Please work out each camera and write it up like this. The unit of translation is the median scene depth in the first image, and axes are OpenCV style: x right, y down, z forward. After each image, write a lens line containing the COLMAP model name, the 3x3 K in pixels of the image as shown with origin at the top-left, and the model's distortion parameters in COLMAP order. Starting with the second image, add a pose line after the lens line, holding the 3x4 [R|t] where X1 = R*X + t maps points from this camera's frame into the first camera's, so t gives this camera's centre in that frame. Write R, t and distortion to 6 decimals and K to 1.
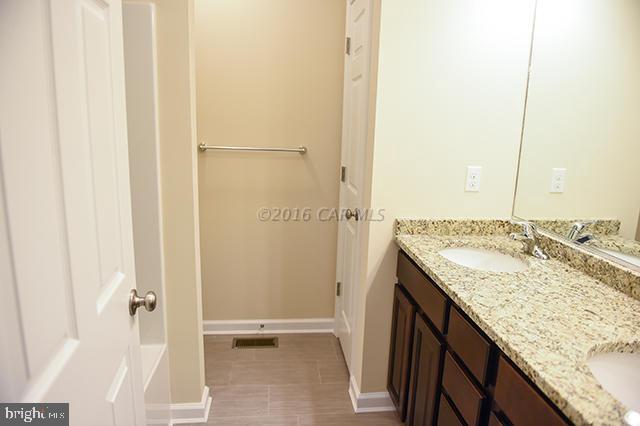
lens RADIAL K [[432.8, 0, 320.4], [0, 432.8, 212.6], [0, 0, 1]] dist [-0.042011, -0.006646]
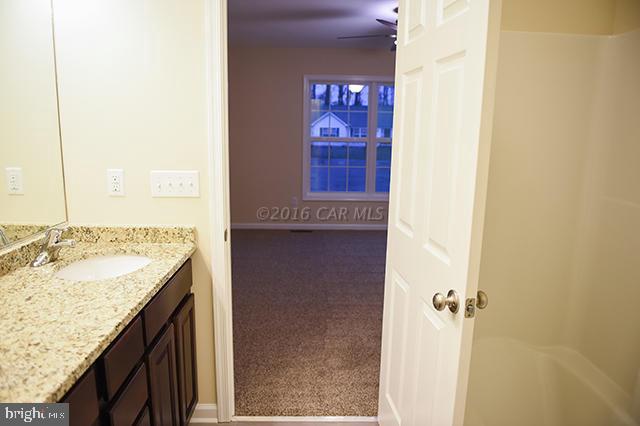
lens RADIAL K [[432.8, 0, 320.7], [0, 432.8, 213.6], [0, 0, 1]] dist [-0.042011, -0.006646]
pose [[-0.996492, -0.040335, 0.073333, -0.132054], [-0.008069, 0.918424, 0.395516, -0.353661], [-0.083304, 0.393536, -0.915527, 1.726944]]
